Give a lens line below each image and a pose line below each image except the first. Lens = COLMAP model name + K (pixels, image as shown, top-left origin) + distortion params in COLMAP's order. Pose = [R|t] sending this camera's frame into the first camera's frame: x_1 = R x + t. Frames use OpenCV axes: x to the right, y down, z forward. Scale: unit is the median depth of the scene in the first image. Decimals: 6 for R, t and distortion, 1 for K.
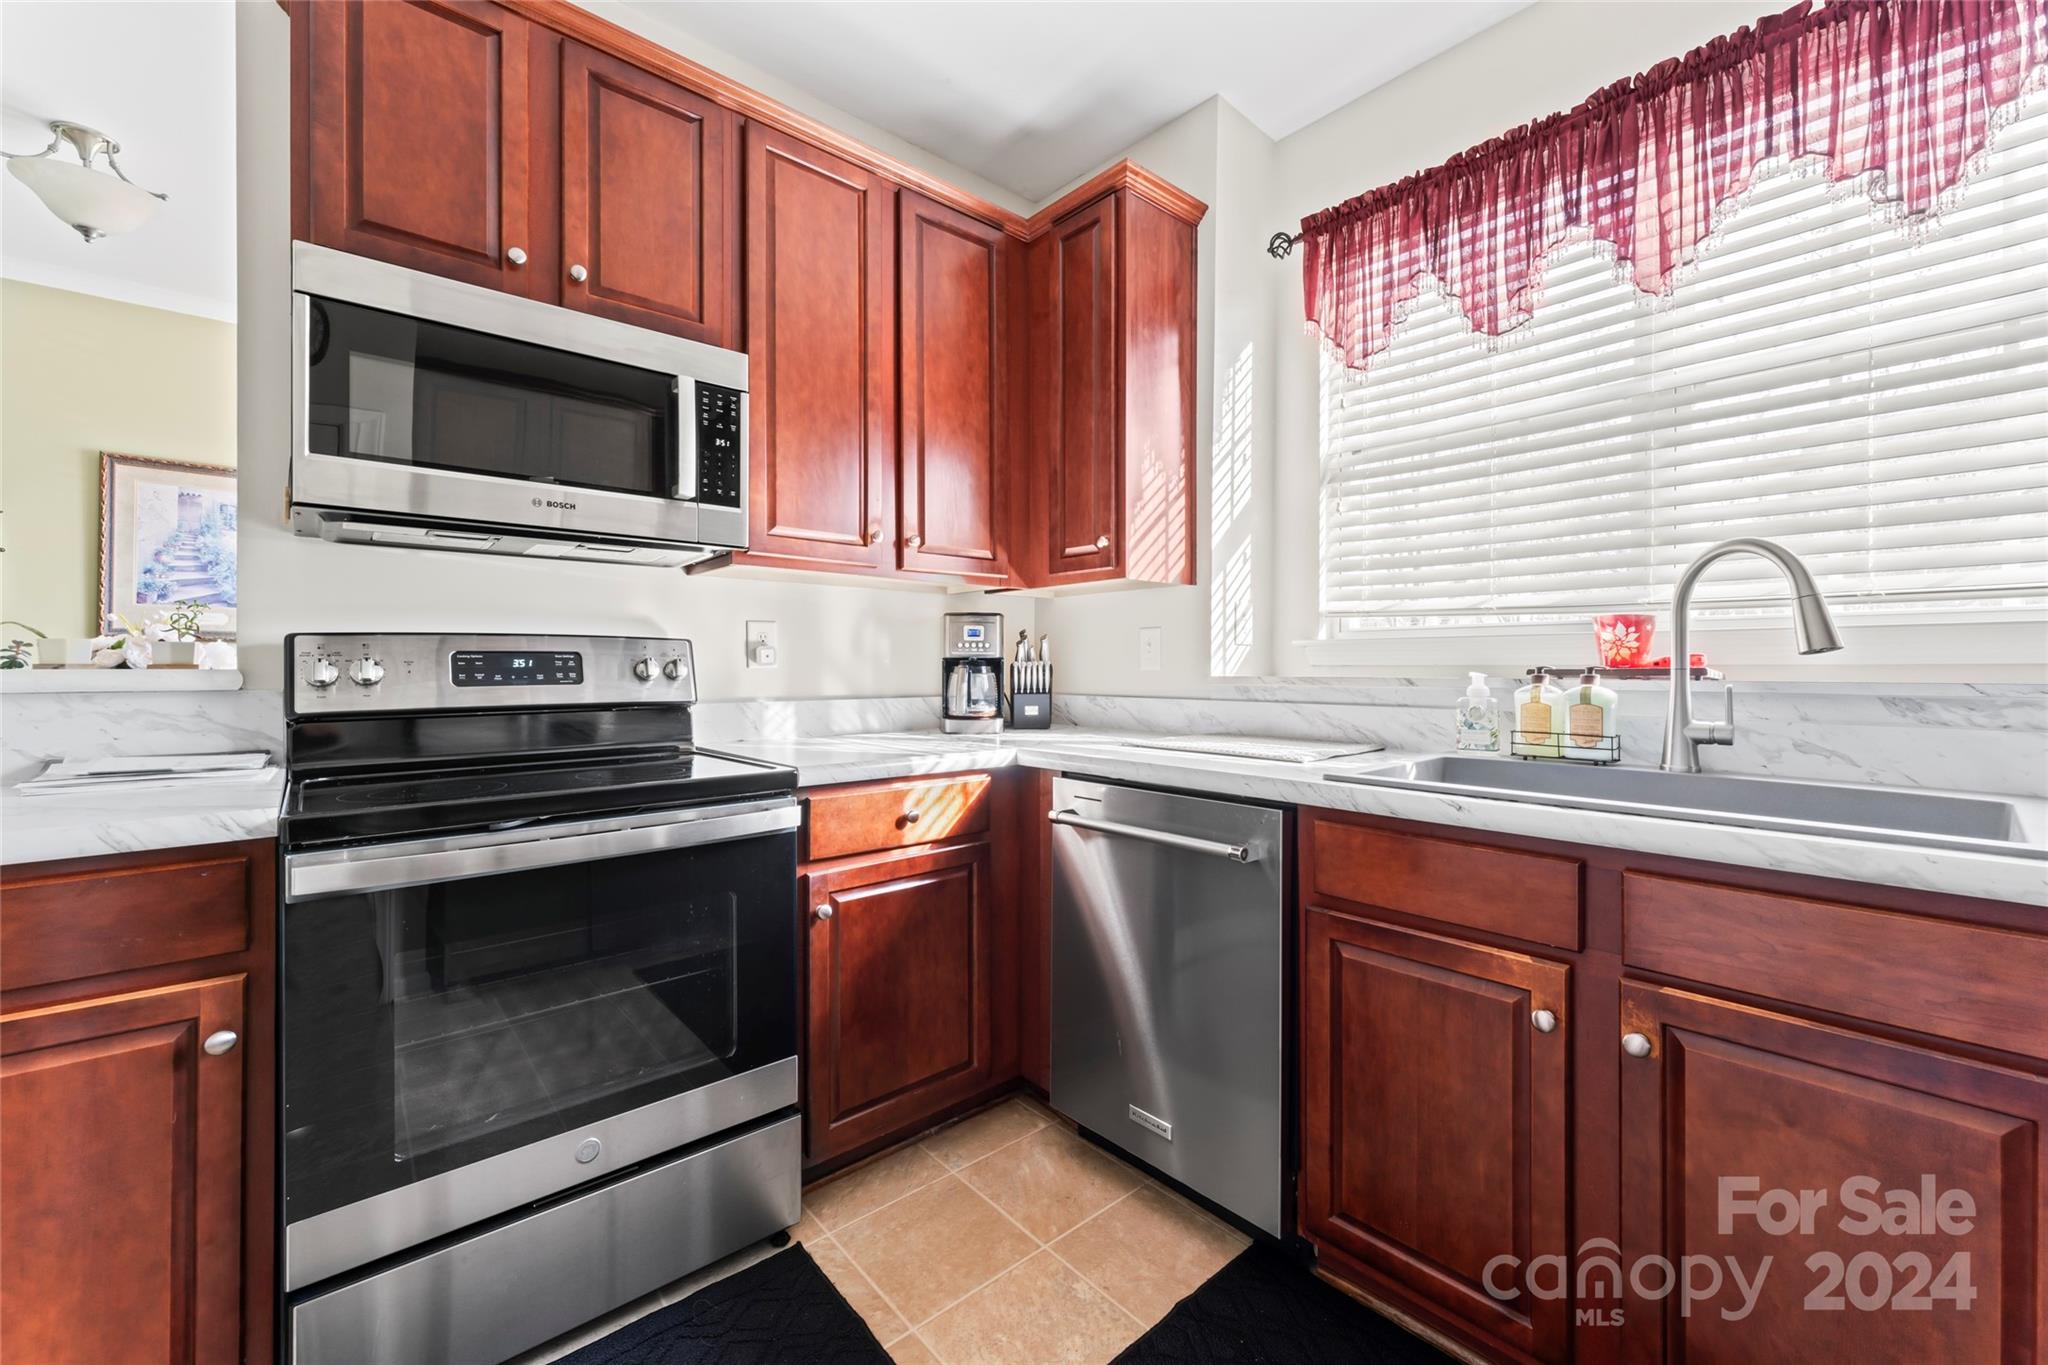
lens RADIAL K [[819.5, 0, 1018.1], [0, 819.5, 662.4], [0, 0, 1]] dist [-0.003814, -0.000924]
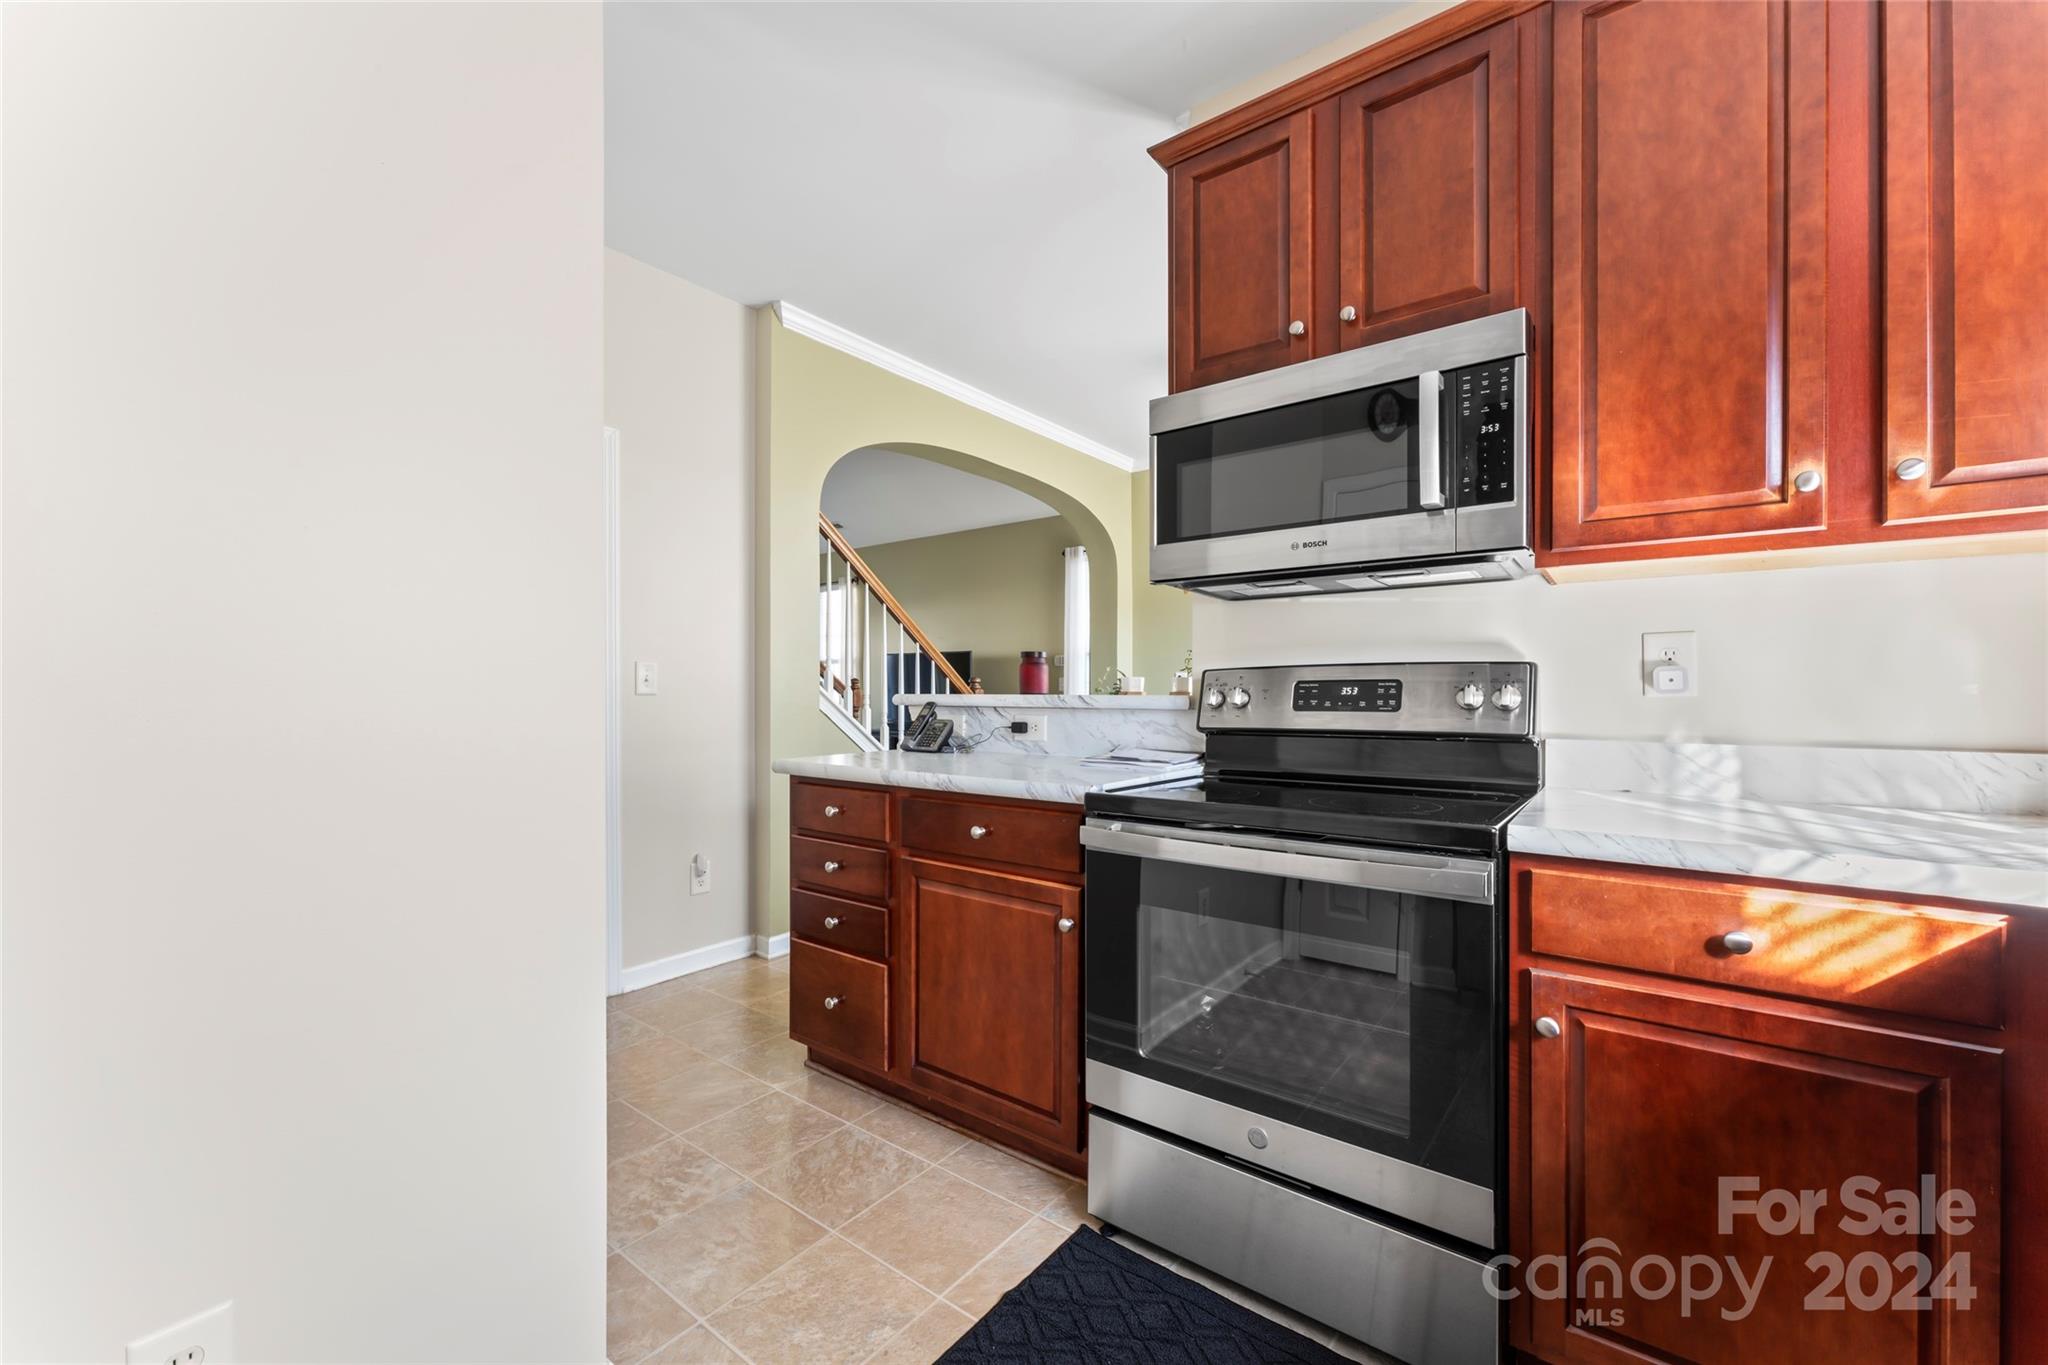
lens RADIAL K [[819.5, 0, 1030.7], [0, 819.5, 692.7], [0, 0, 1]] dist [-0.003814, -0.000924]
pose [[0.191224, 0.001171, -0.981546, 0.378022], [0.004241, 0.999989, 0.002019, -0.000981], [0.981537, -0.004549, 0.191217, 0.382337]]
